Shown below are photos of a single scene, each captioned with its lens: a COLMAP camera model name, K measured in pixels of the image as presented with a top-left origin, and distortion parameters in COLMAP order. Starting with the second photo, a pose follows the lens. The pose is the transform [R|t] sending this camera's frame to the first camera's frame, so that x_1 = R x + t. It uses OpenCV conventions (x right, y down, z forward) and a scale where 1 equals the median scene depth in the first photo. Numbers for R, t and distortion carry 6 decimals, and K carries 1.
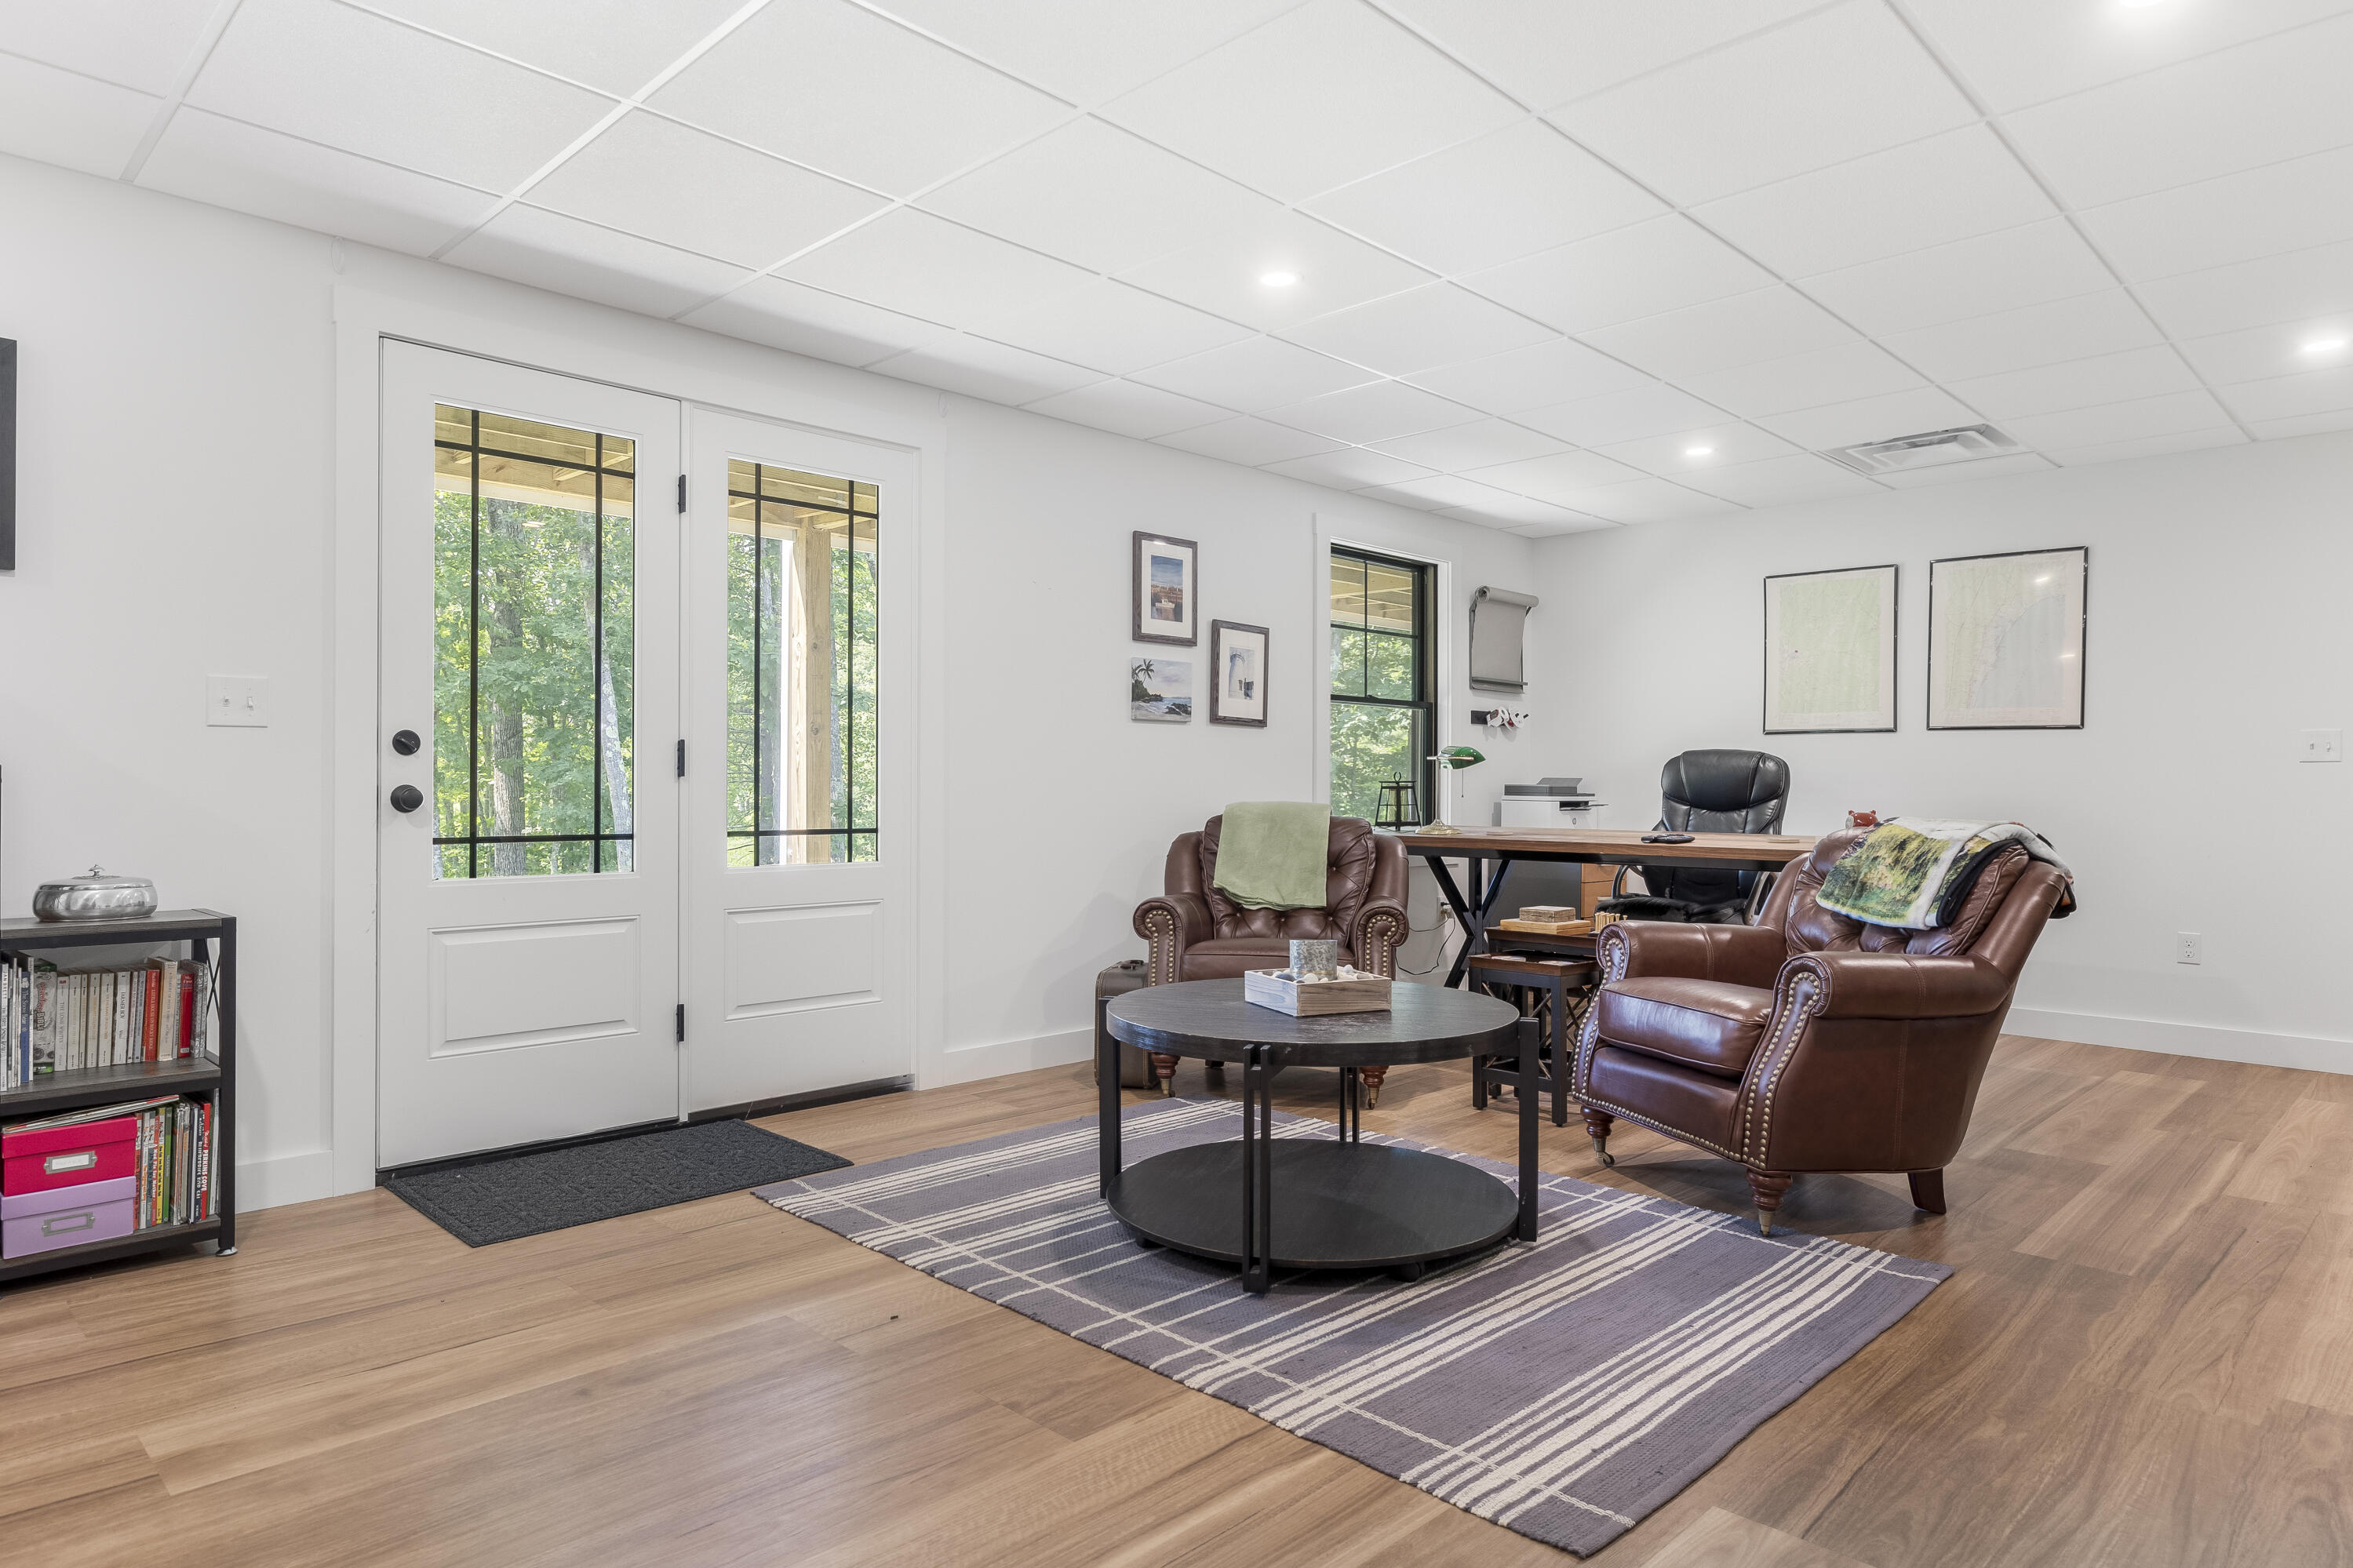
lens RADIAL K [[1392.7, 0, 1184.3], [0, 1392.7, 788.7], [0, 0, 1]] dist [-0.000239, 0.000270]
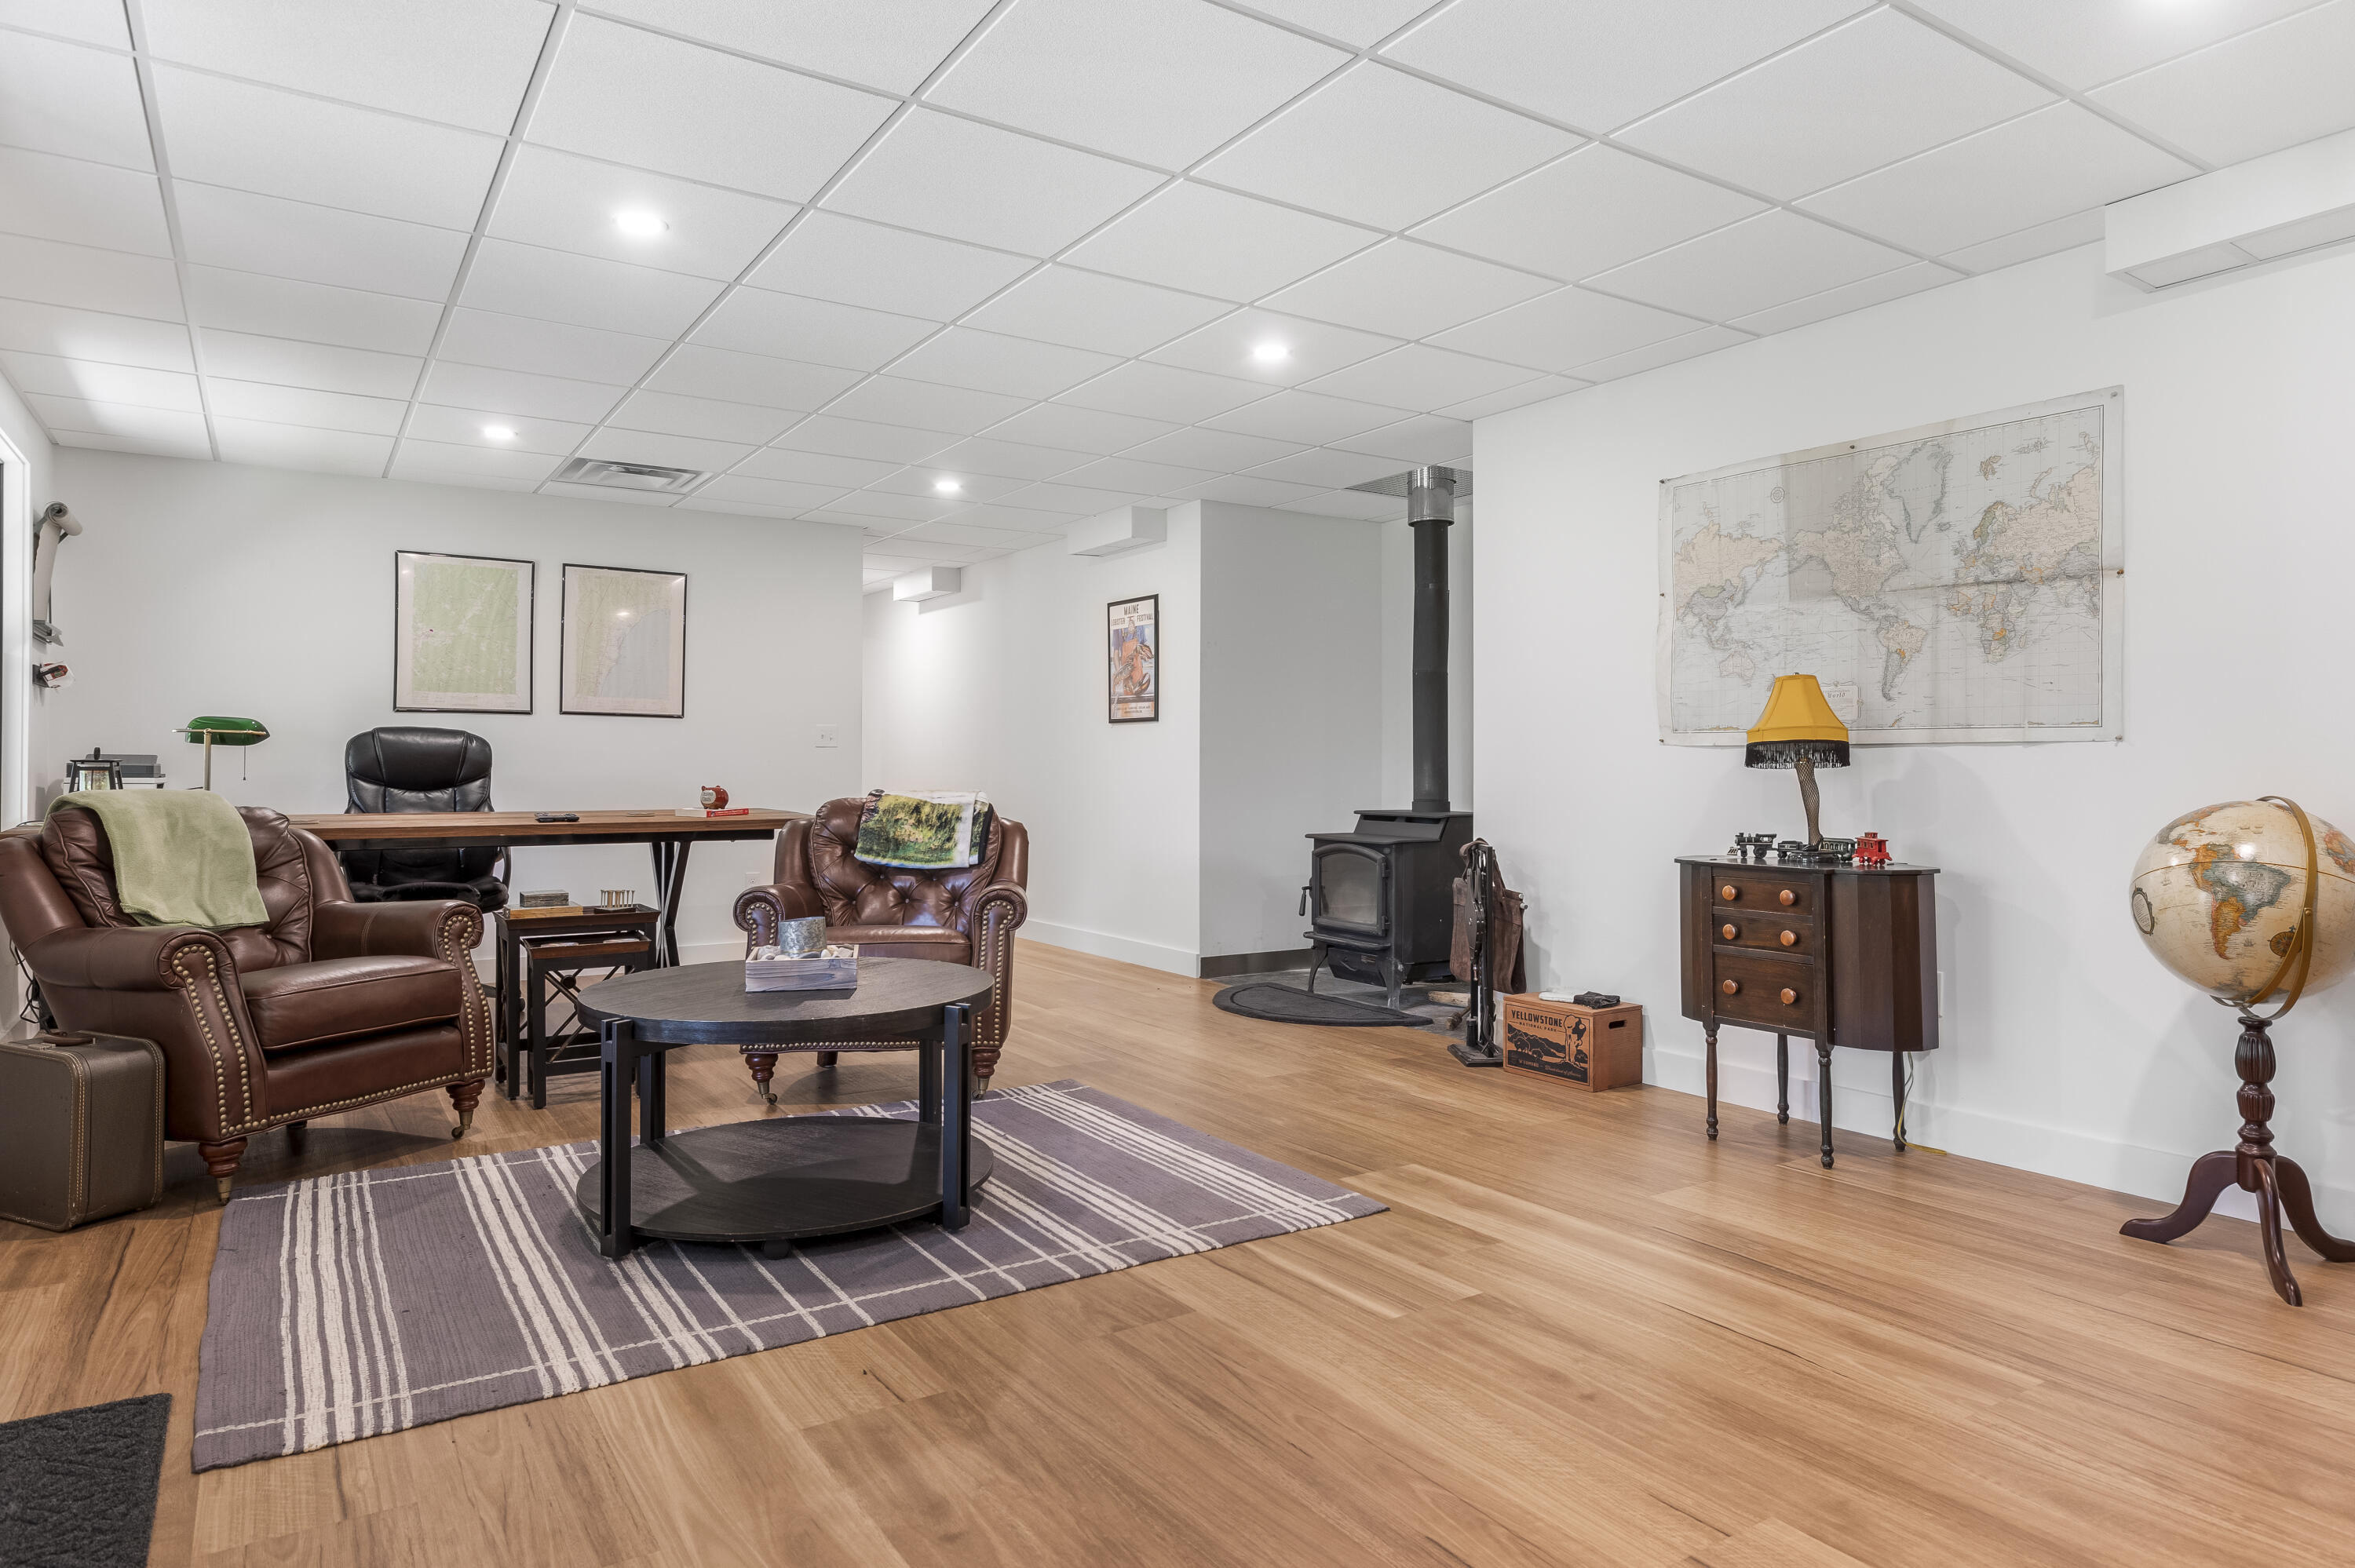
lens RADIAL K [[1393.9, 0, 1191.6], [0, 1393.9, 759.9], [0, 0, 1]] dist [-0.000239, 0.000270]
pose [[0.210761, -0.001162, 0.977537, -0.932181], [0.001800, 0.999998, 0.000801, -0.010573], [-0.977536, 0.001591, 0.210763, 0.547238]]
